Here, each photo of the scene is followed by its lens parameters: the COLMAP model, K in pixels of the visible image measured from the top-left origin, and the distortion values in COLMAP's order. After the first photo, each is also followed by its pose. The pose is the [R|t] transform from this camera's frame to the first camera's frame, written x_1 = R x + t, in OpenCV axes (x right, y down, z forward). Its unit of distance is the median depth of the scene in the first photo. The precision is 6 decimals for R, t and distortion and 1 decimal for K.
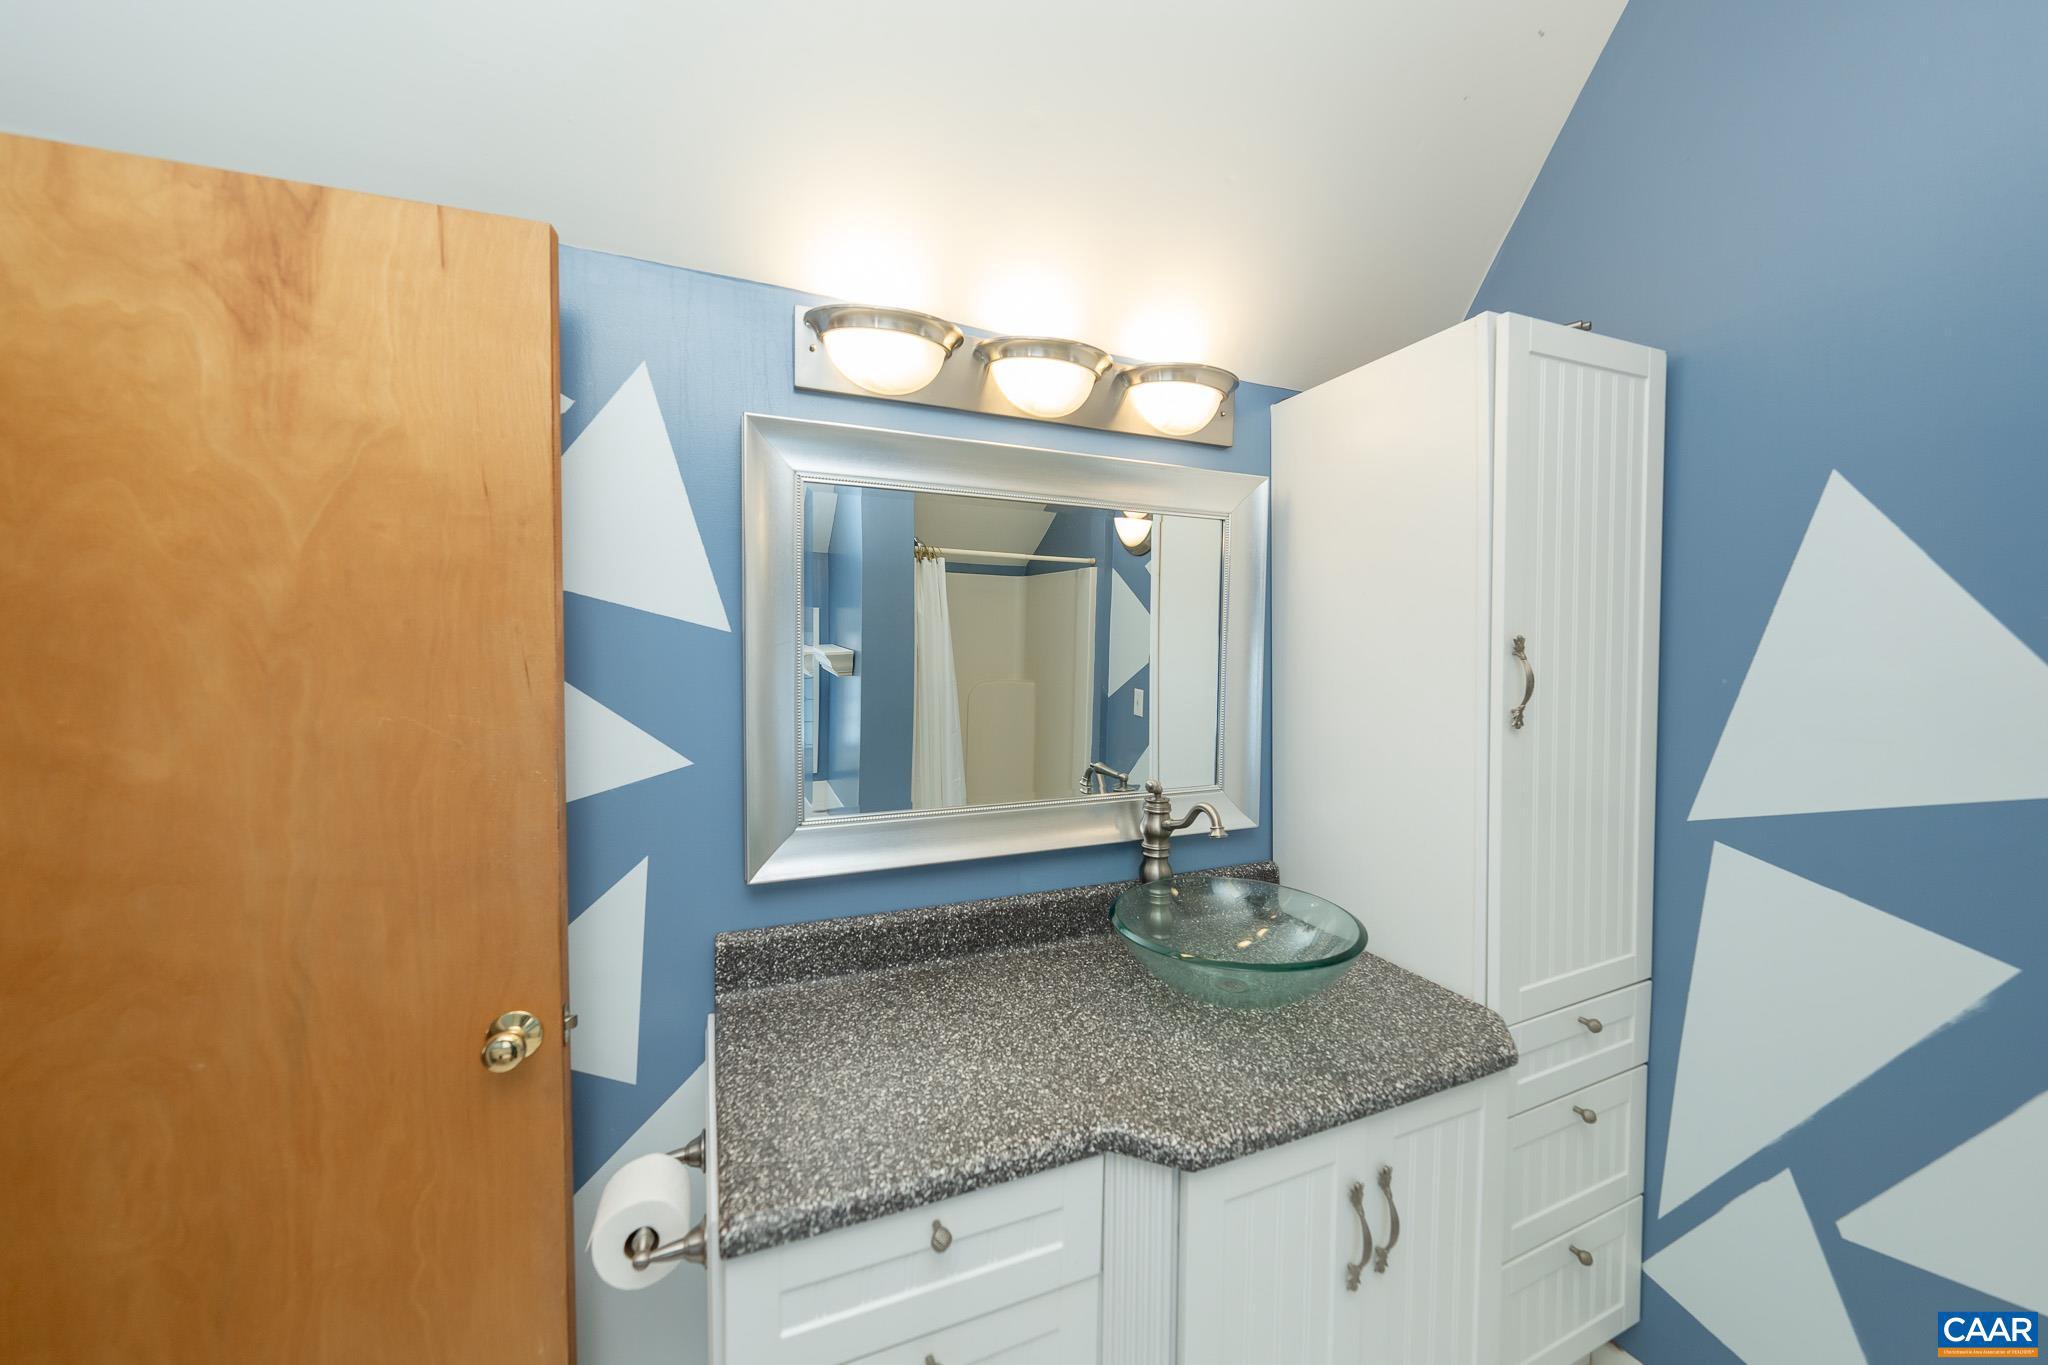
lens RADIAL K [[718.7, 0, 1022.7], [0, 718.7, 684.9], [0, 0, 1]] dist [-0.017048, -0.000072]
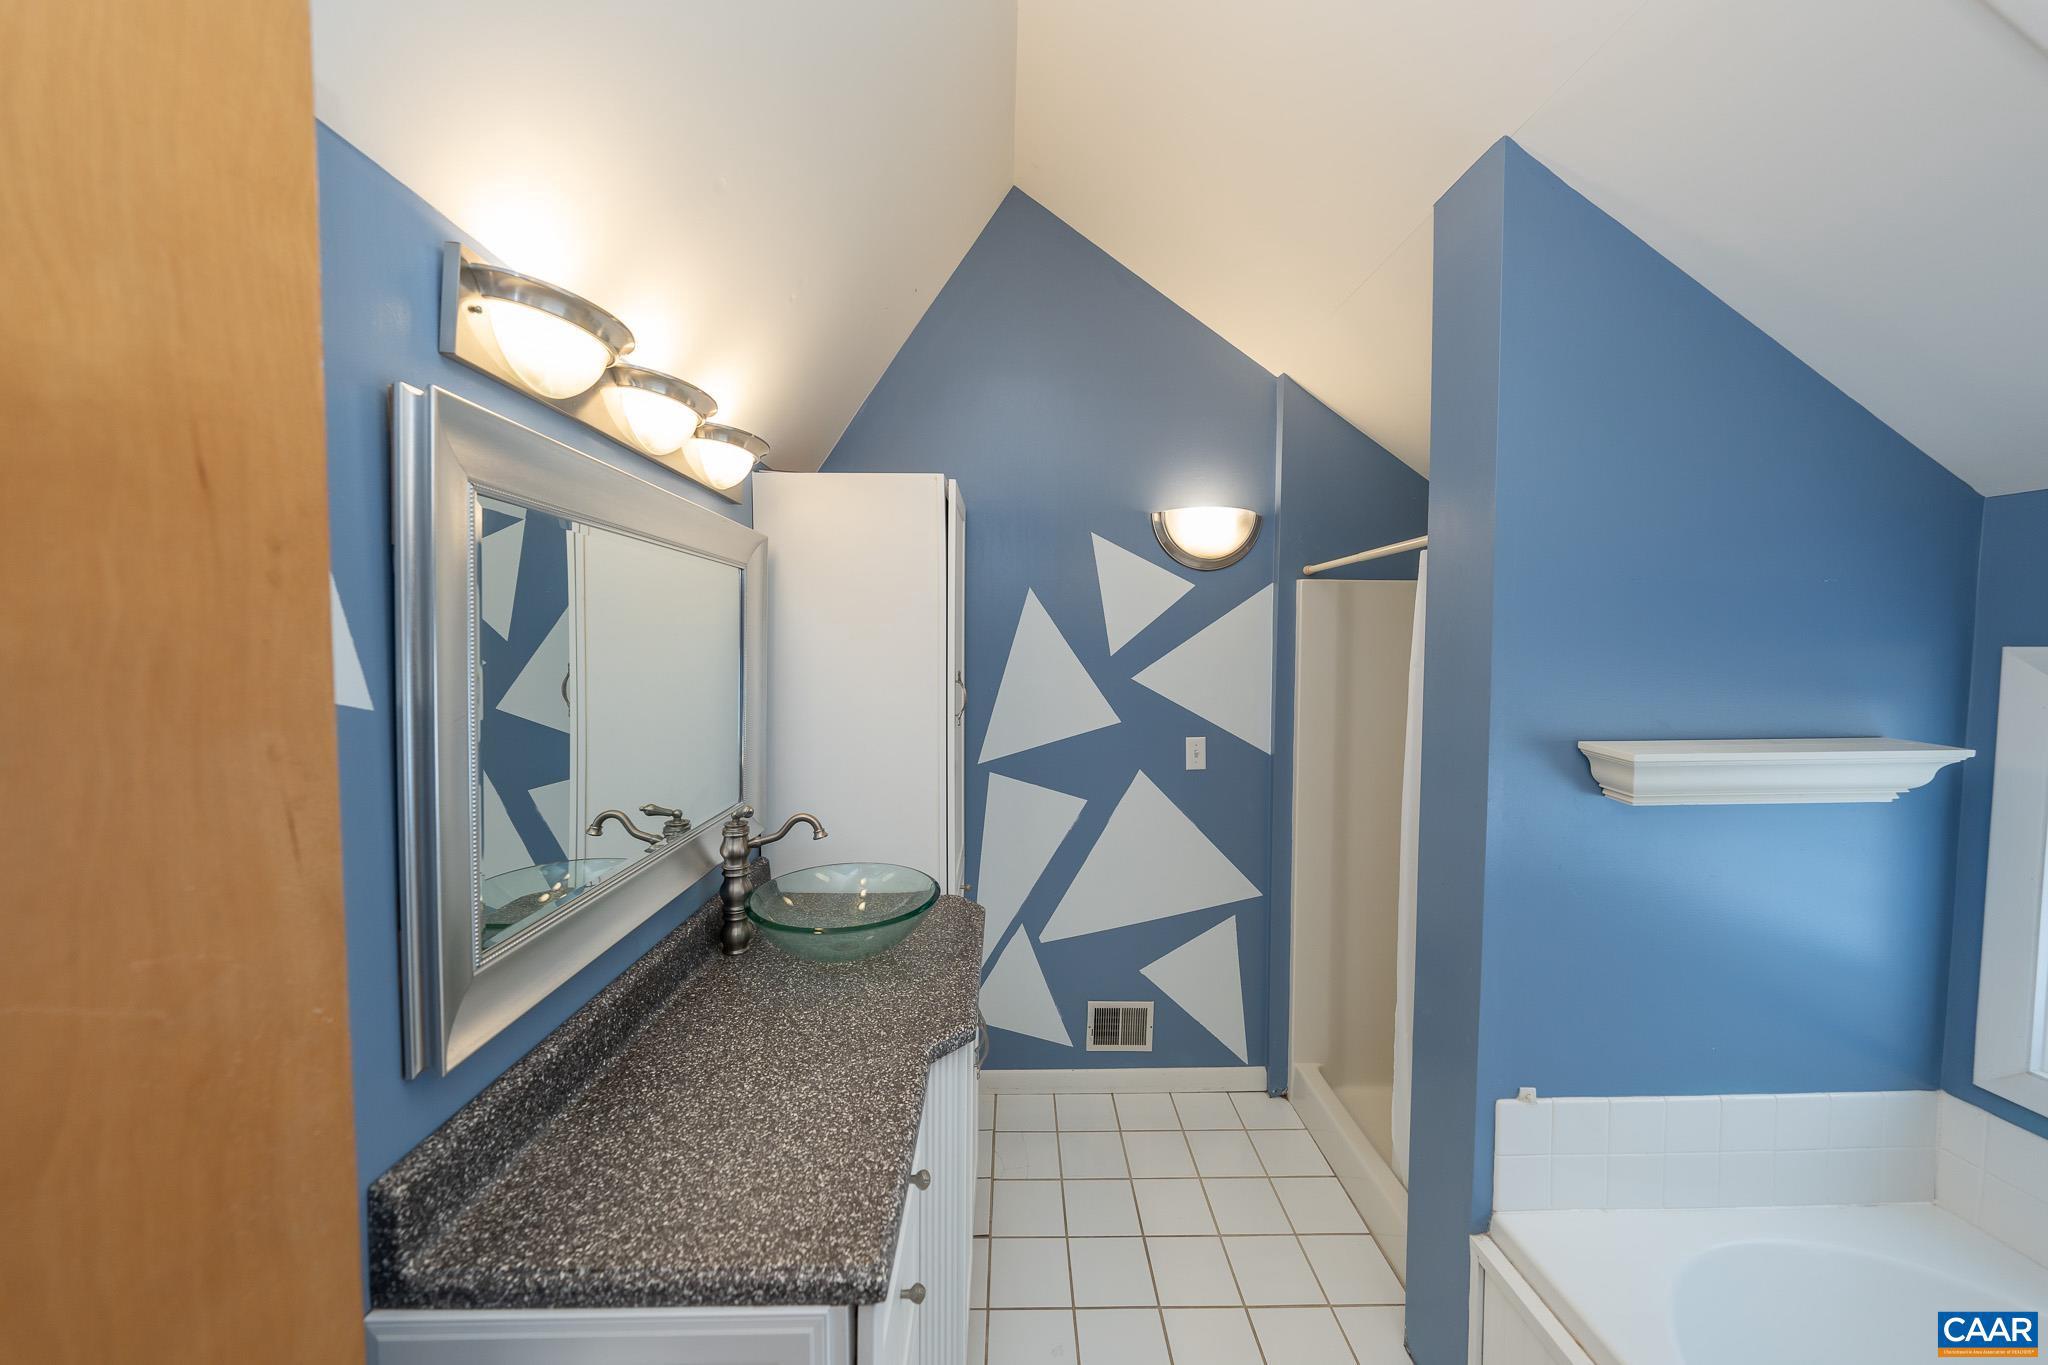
lens RADIAL K [[705.9, 0, 1024.0], [0, 705.9, 682.5], [0, 0, 1]] dist [-0.069287, 0.013198]
pose [[0.346179, -0.055891, 0.936502, -0.757534], [0.040596, 0.998181, 0.044566, -0.100494], [-0.937290, 0.022591, 0.347818, 0.254304]]
